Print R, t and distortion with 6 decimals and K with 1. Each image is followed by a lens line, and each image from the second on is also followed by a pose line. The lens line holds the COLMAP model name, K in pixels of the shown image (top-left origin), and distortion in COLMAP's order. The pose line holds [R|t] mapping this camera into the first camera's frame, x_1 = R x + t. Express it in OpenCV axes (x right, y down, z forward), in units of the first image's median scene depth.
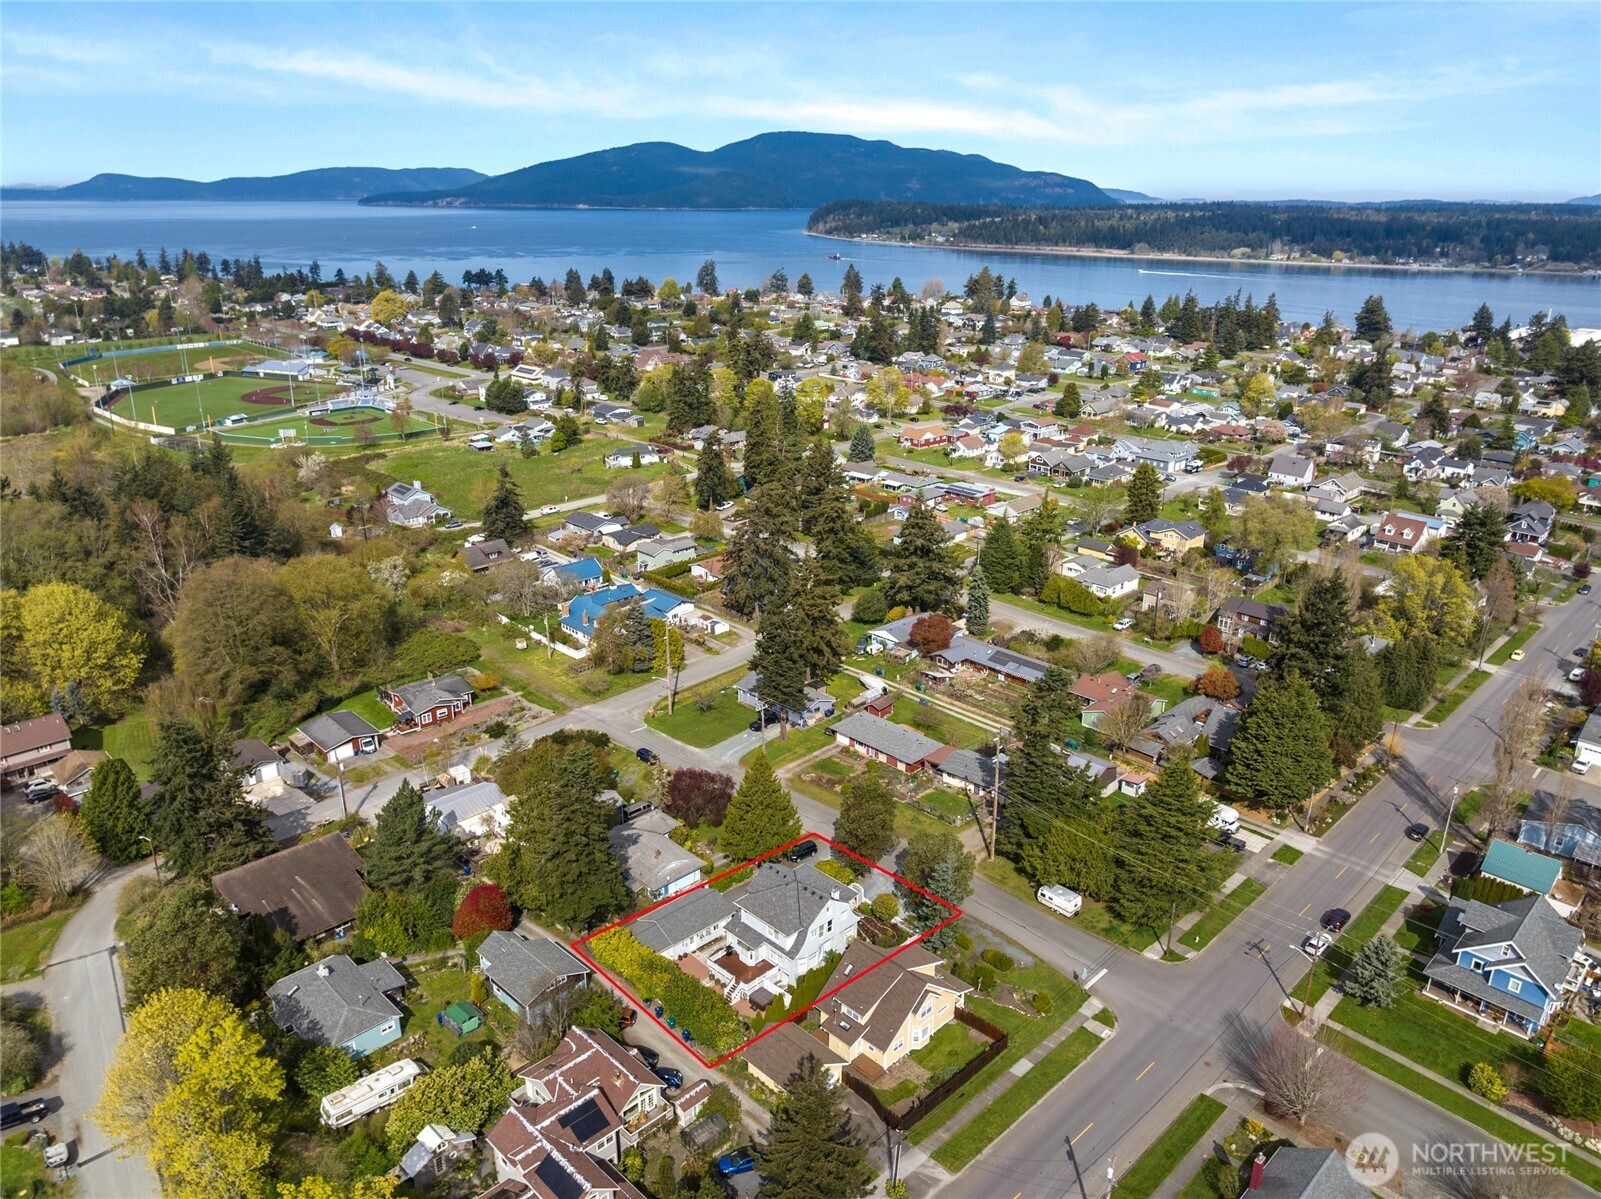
lens RADIAL K [[1133.3, 0, 806.9], [0, 1133.3, 595.3], [0, 0, 1]] dist [-0.034579, 0.002169]
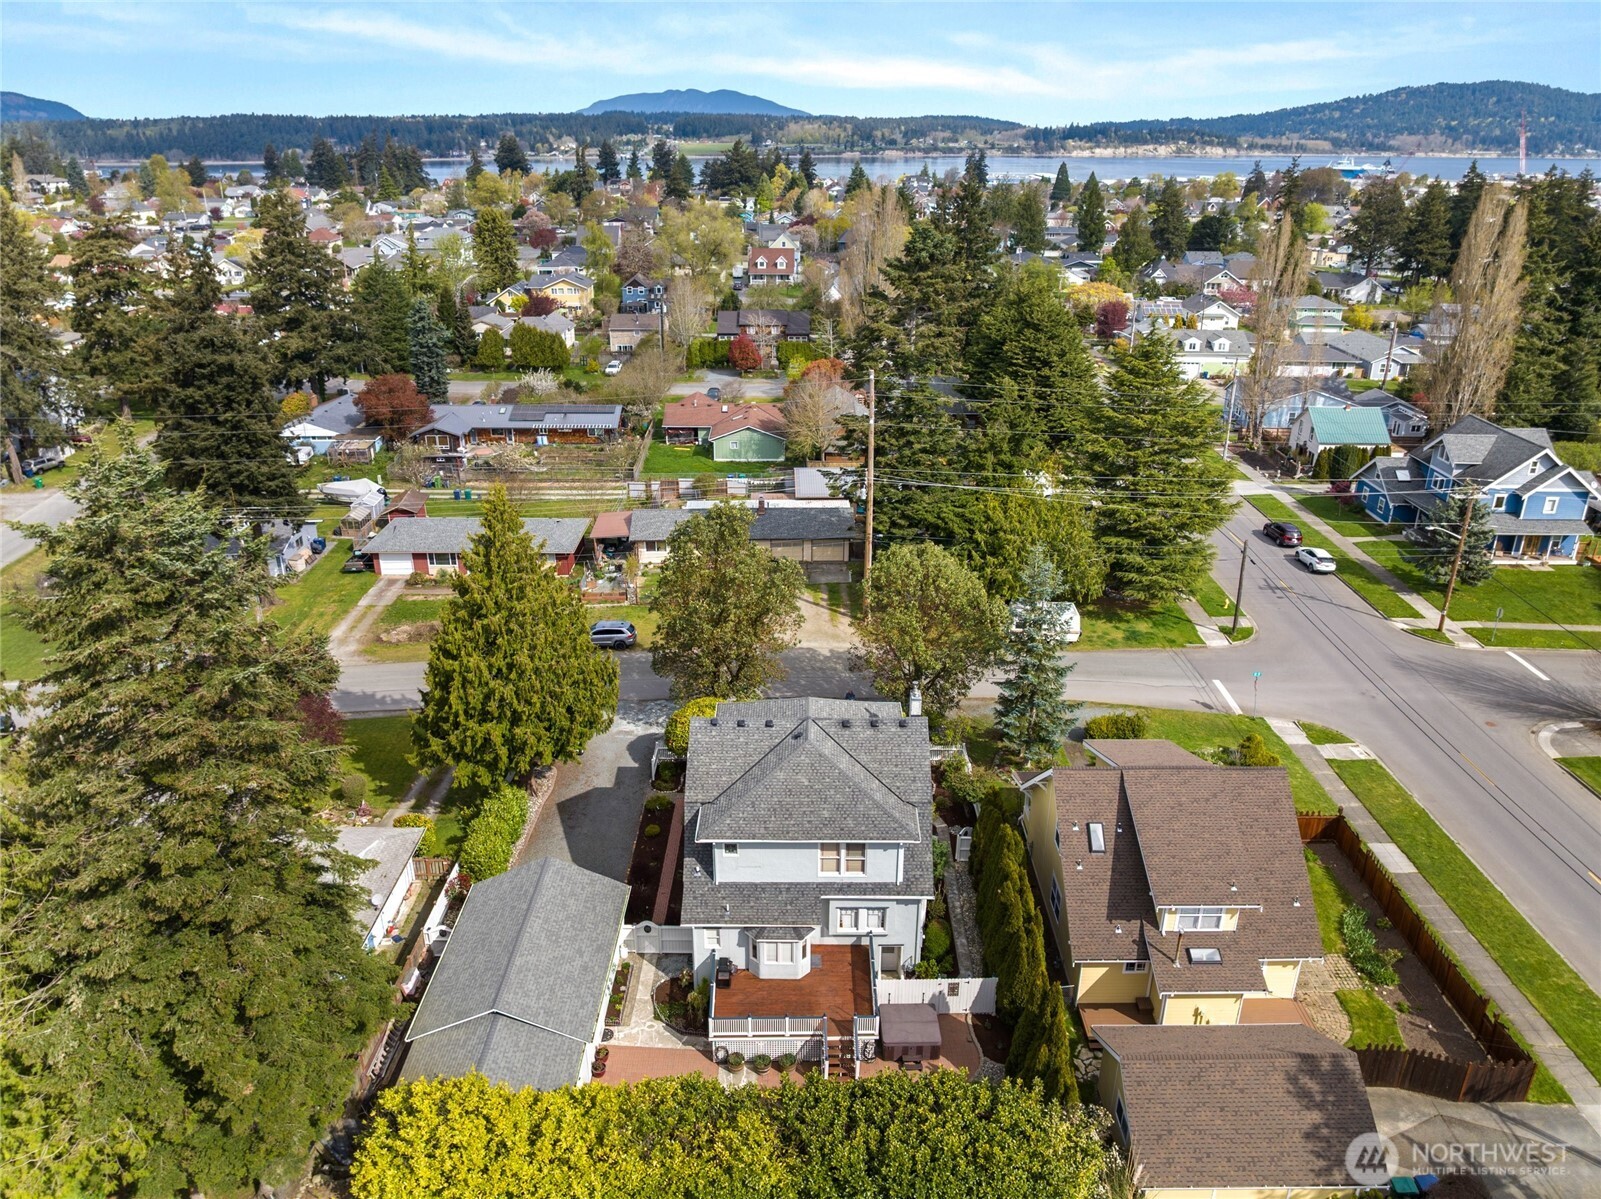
lens RADIAL K [[1133.3, 0, 806.9], [0, 1133.3, 595.3], [0, 0, 1]] dist [-0.034579, 0.002169]
pose [[0.703092, -0.277141, 0.654870, -0.241010], [0.241473, 0.959254, 0.146703, 0.151846], [-0.668844, 0.054988, 0.741366, 0.693048]]
